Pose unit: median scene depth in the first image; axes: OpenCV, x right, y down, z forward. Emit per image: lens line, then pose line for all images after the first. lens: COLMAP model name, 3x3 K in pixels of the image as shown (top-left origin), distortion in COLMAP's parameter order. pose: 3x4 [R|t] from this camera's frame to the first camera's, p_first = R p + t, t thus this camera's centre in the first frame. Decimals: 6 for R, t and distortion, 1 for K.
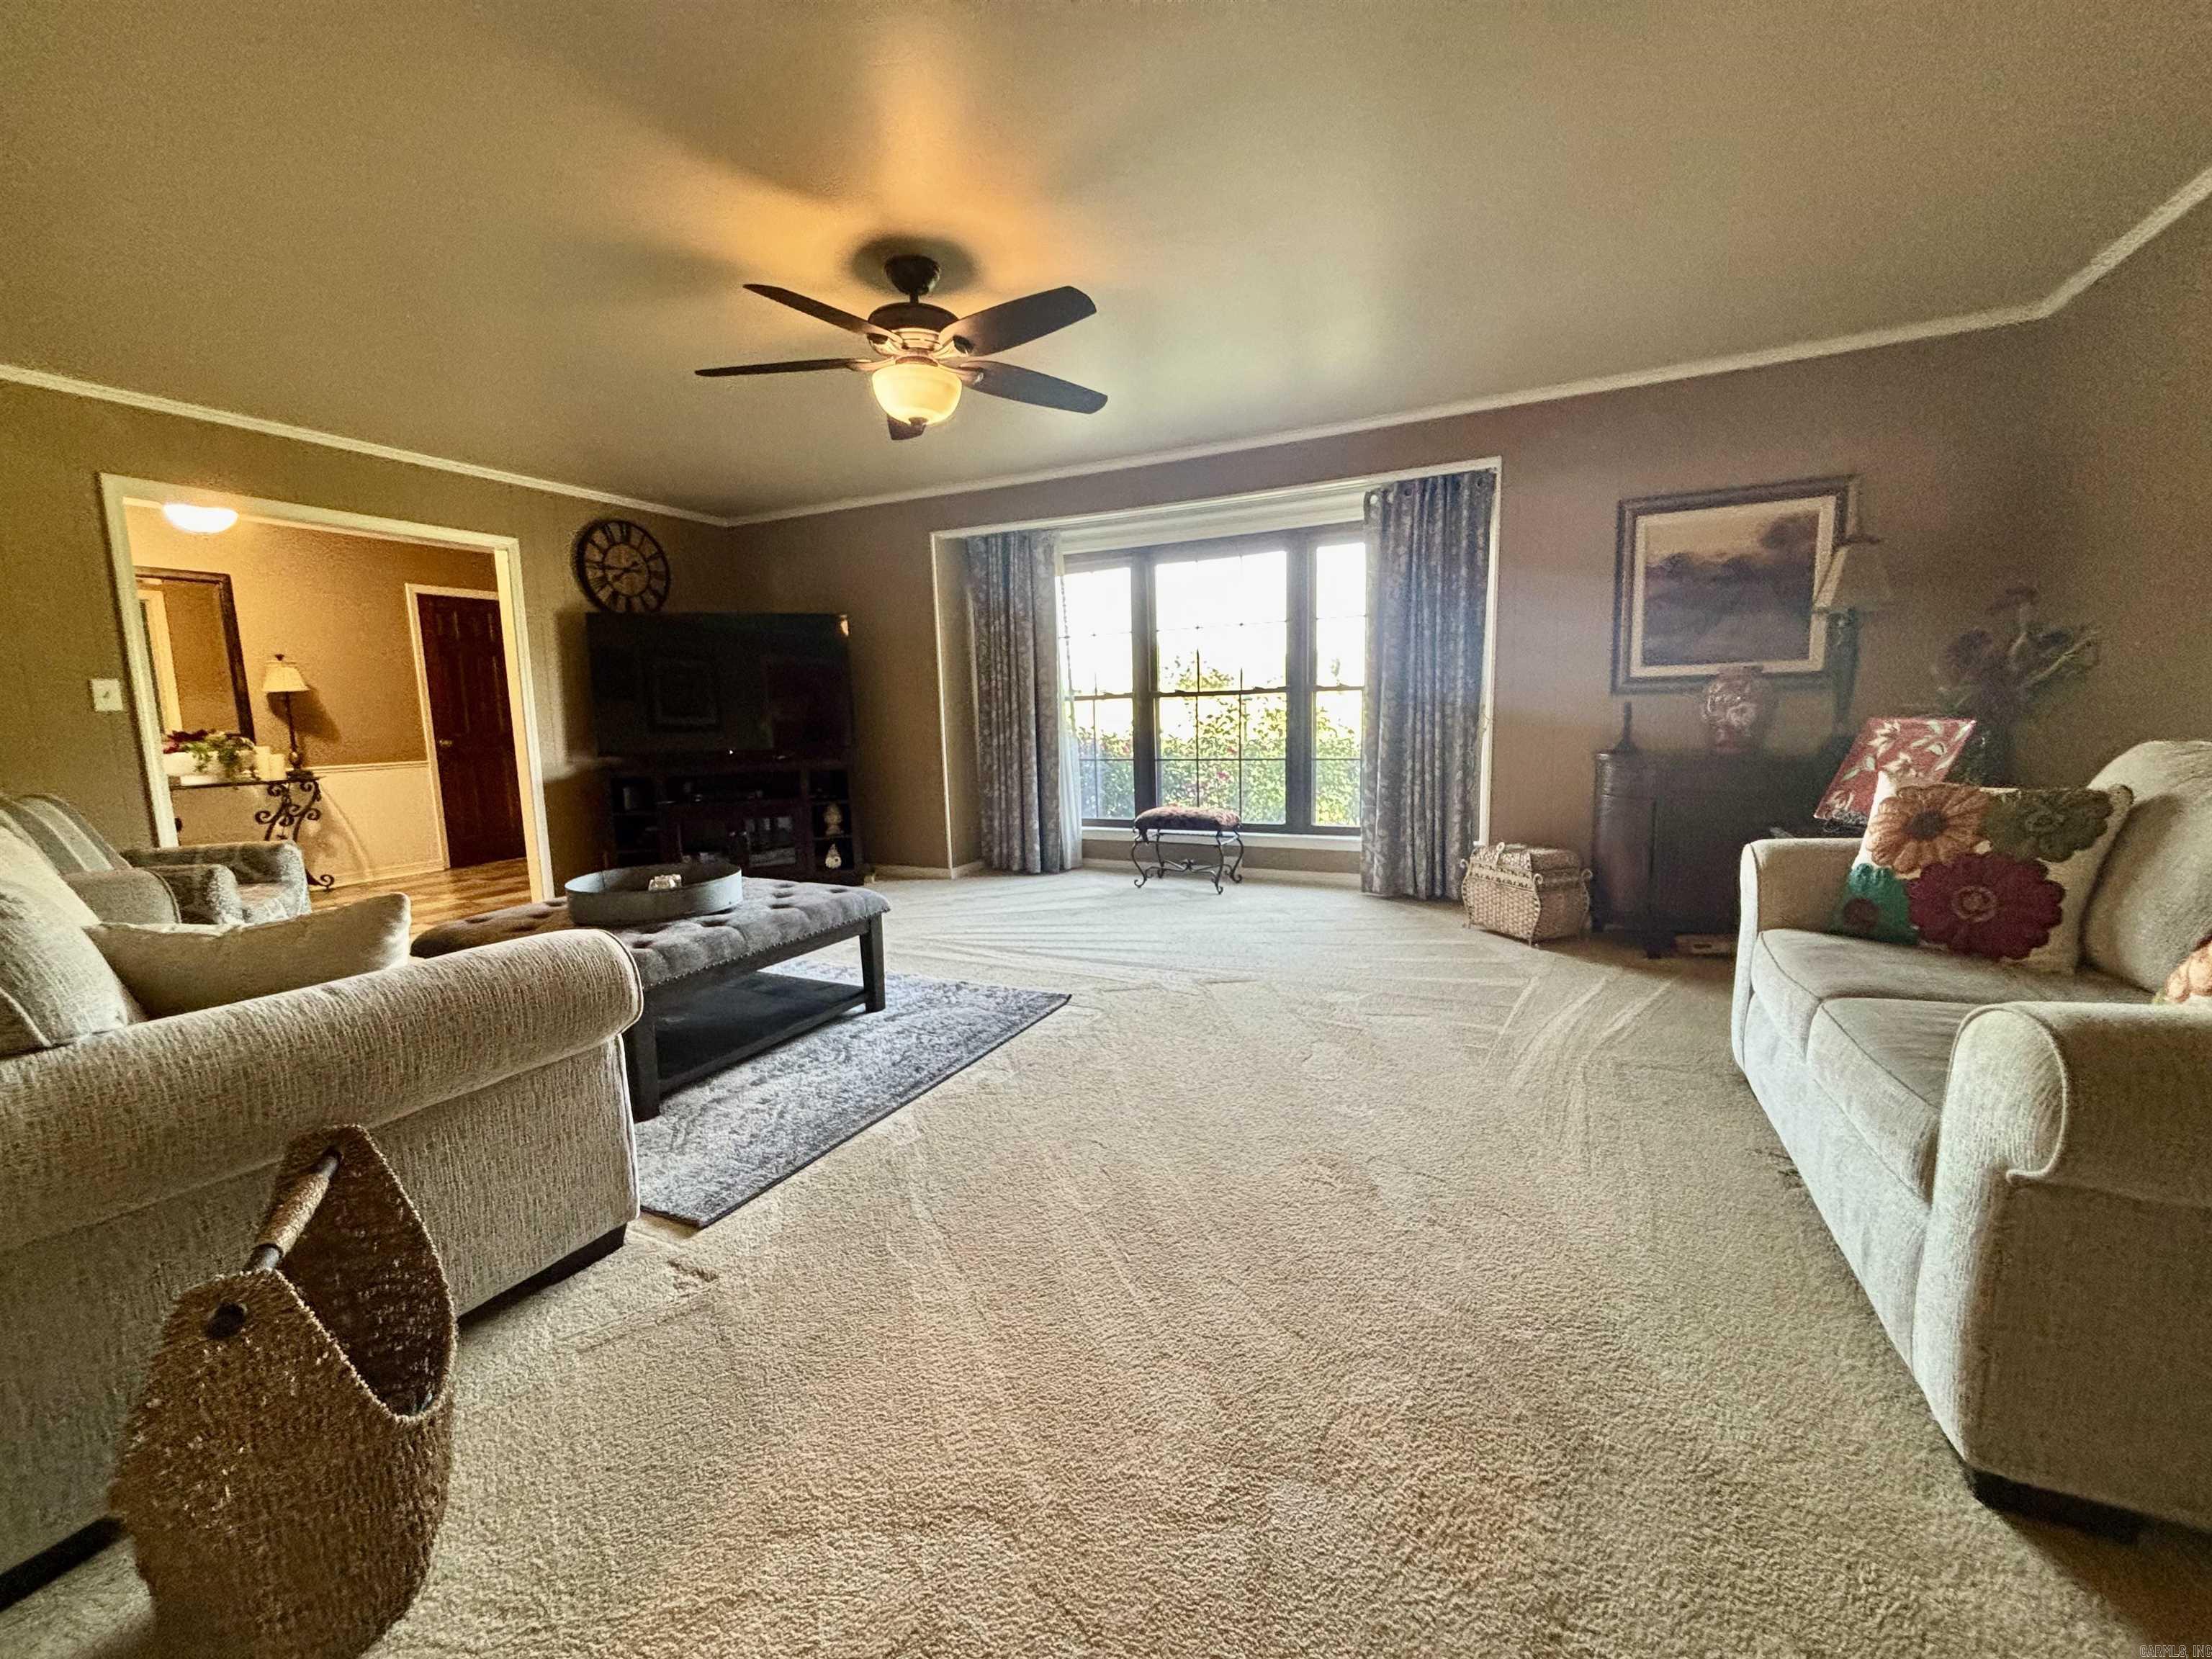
lens RADIAL K [[899.8, 0, 1109.2], [0, 899.8, 836.5], [0, 0, 1]] dist [0.008766, 0.000550]
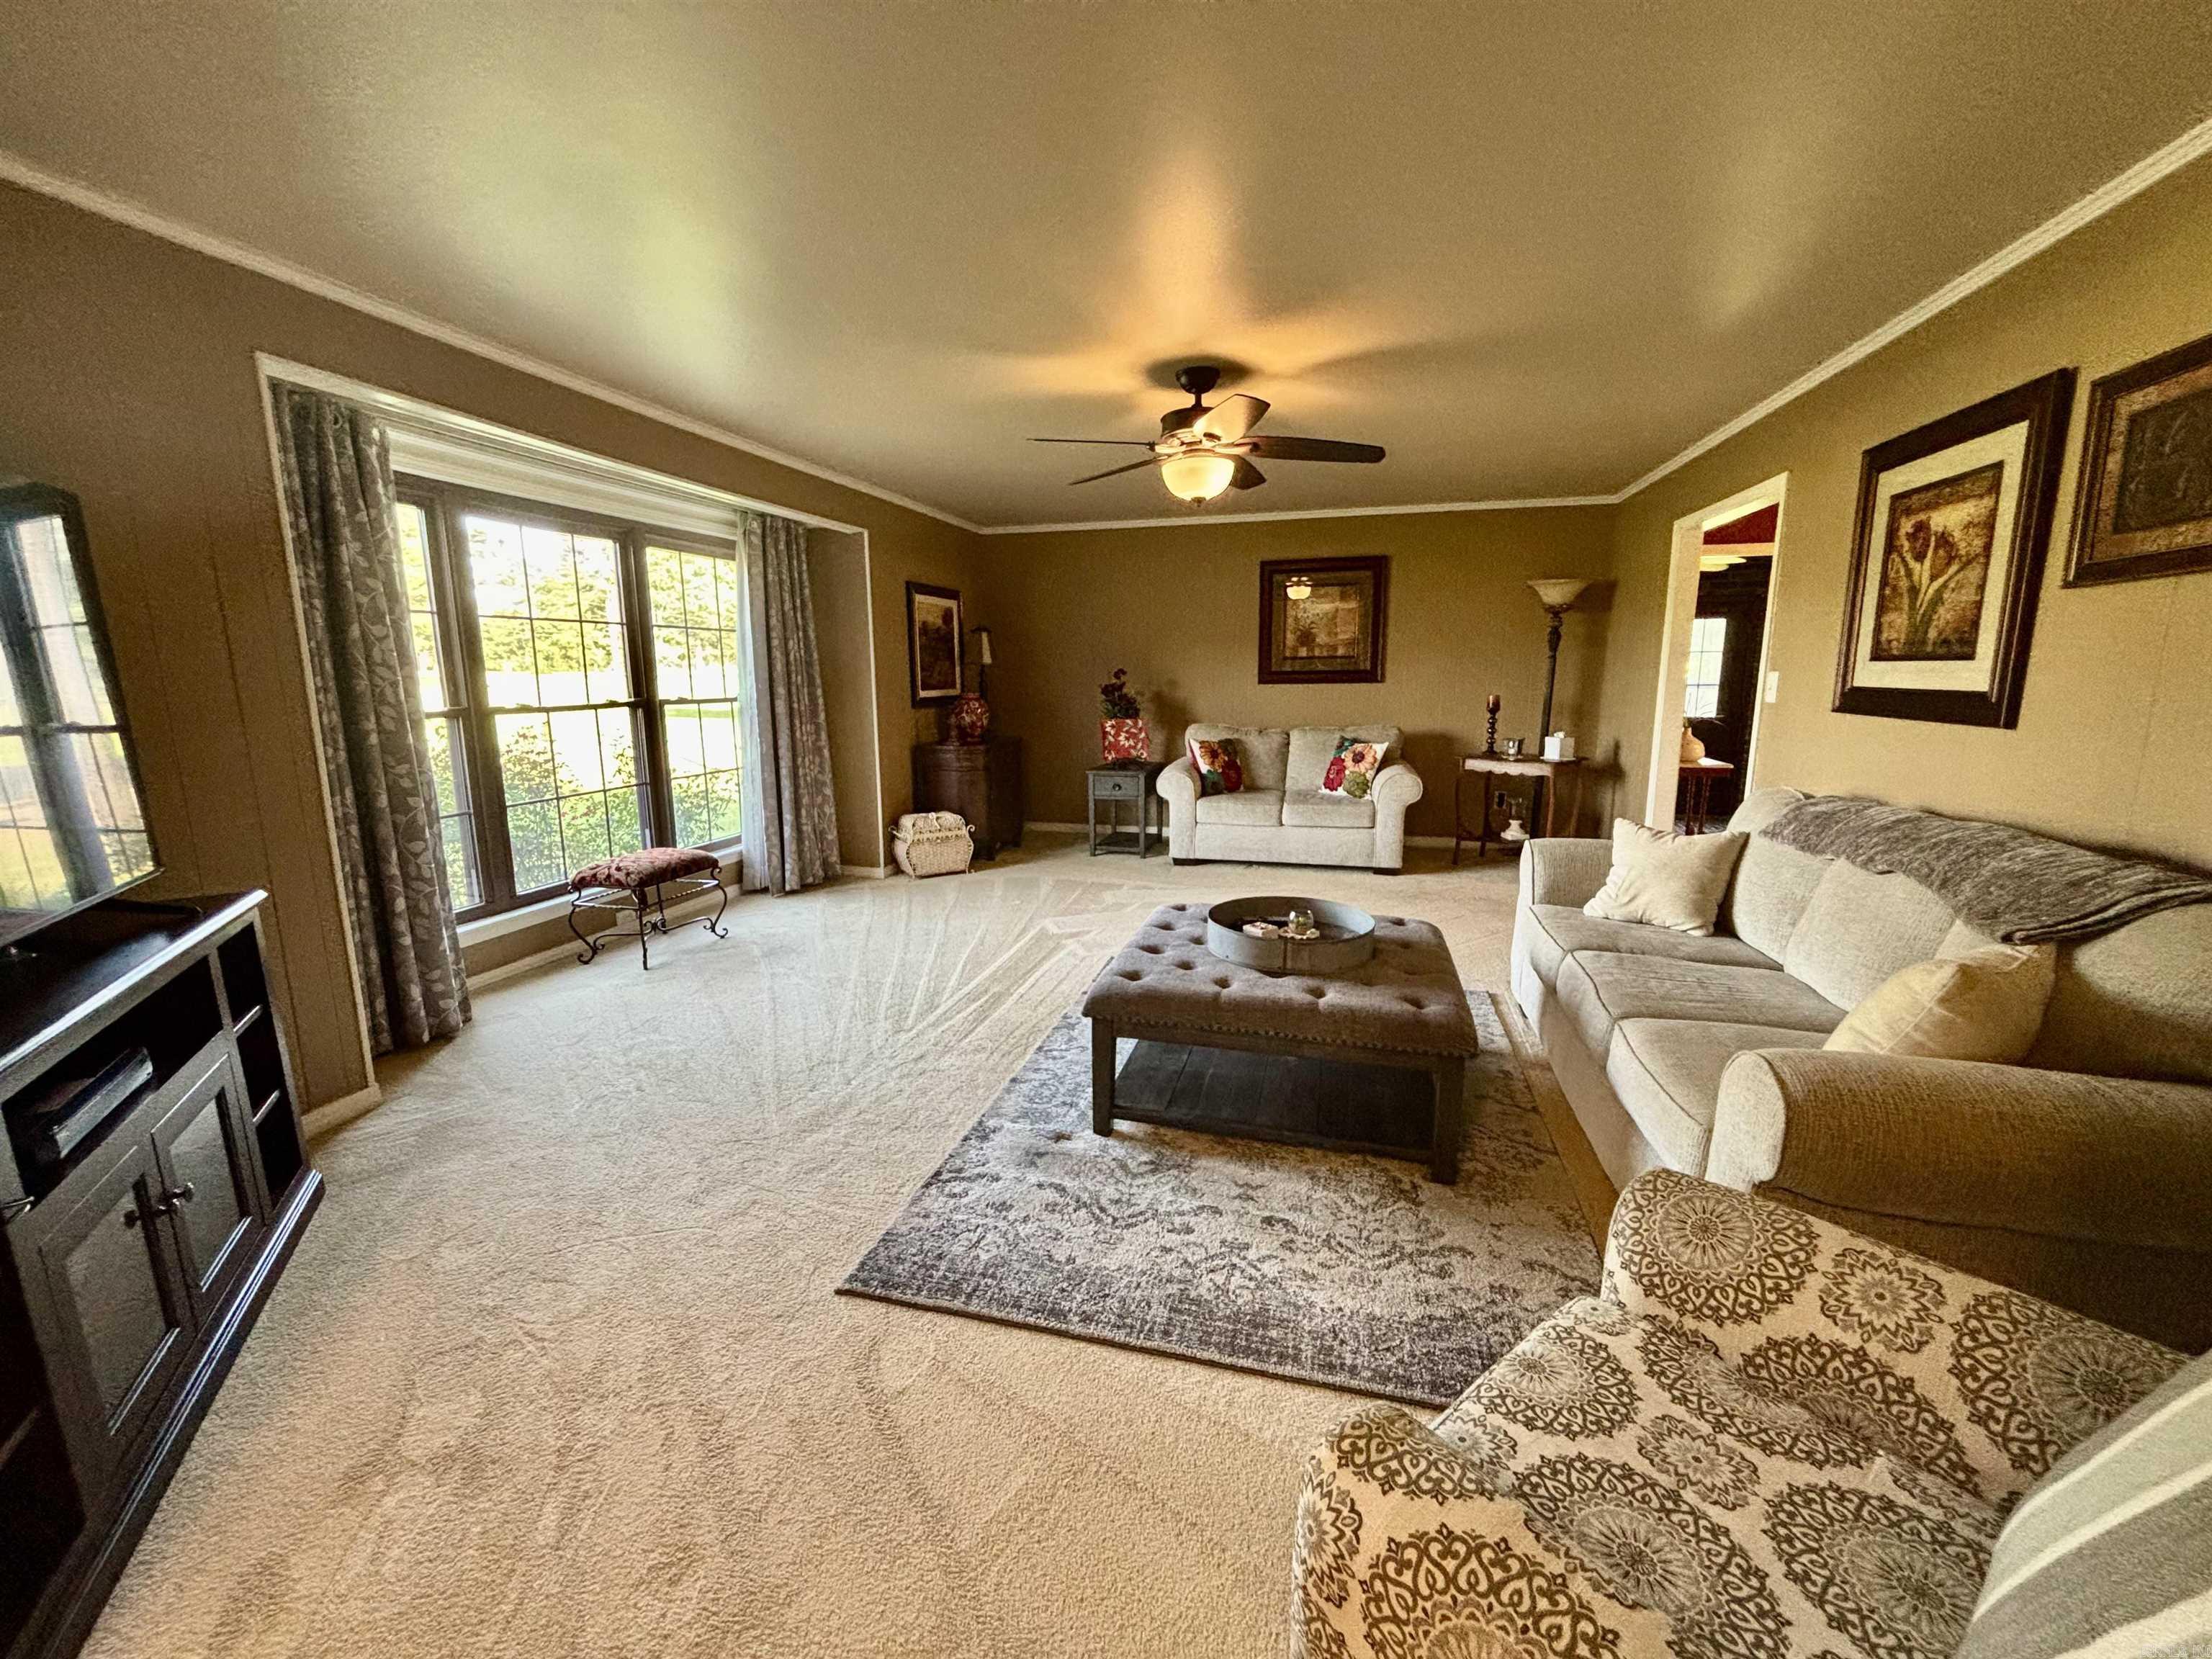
lens RADIAL K [[881.9, 0, 1107.6], [0, 881.9, 832.0], [0, 0, 1]] dist [0.000023, -0.003844]
pose [[-0.180525, -0.142311, 0.973221, -0.789961], [0.139987, 0.975687, 0.168638, -0.130887], [-0.973558, 0.166681, -0.156214, 0.783498]]
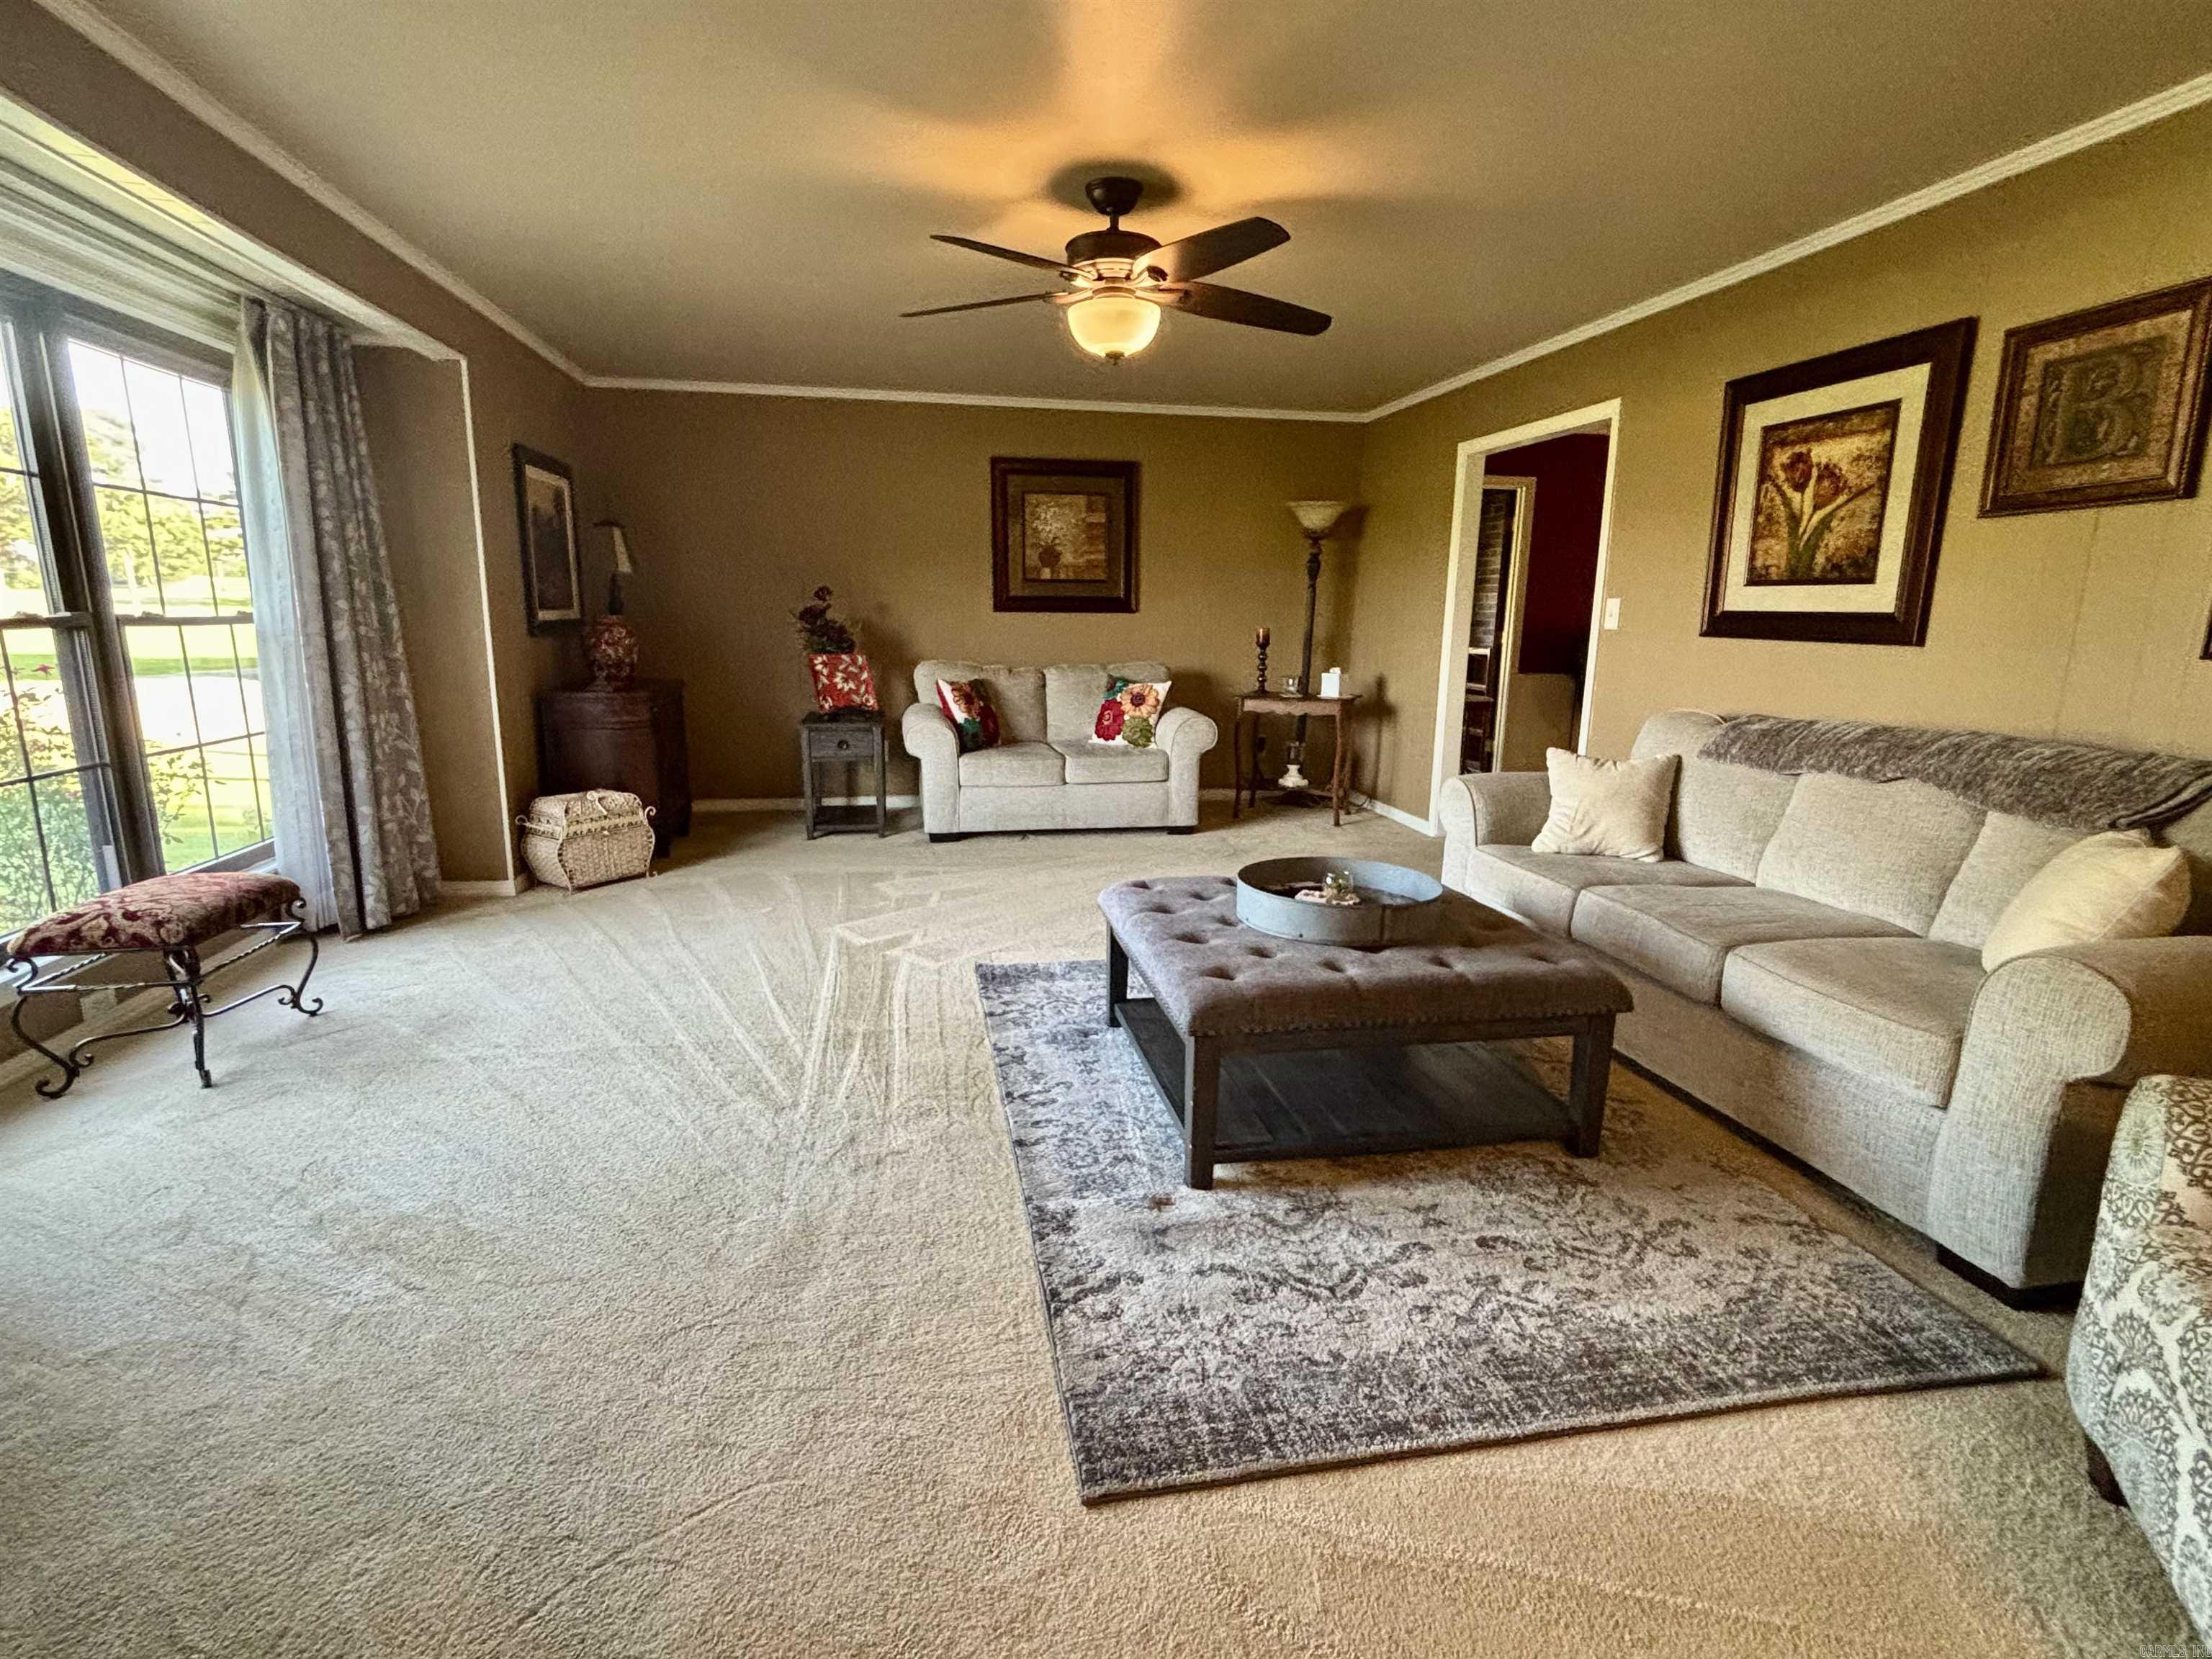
lens RADIAL K [[1059.4, 0, 1106.0], [0, 1059.4, 829.5], [0, 0, 1]] dist [-0.003440, -0.000859]
pose [[-0.586590, -0.137259, 0.798168, -0.643947], [0.113753, 0.961801, 0.248997, -0.143219], [-0.801856, 0.236853, -0.548569, 0.978385]]
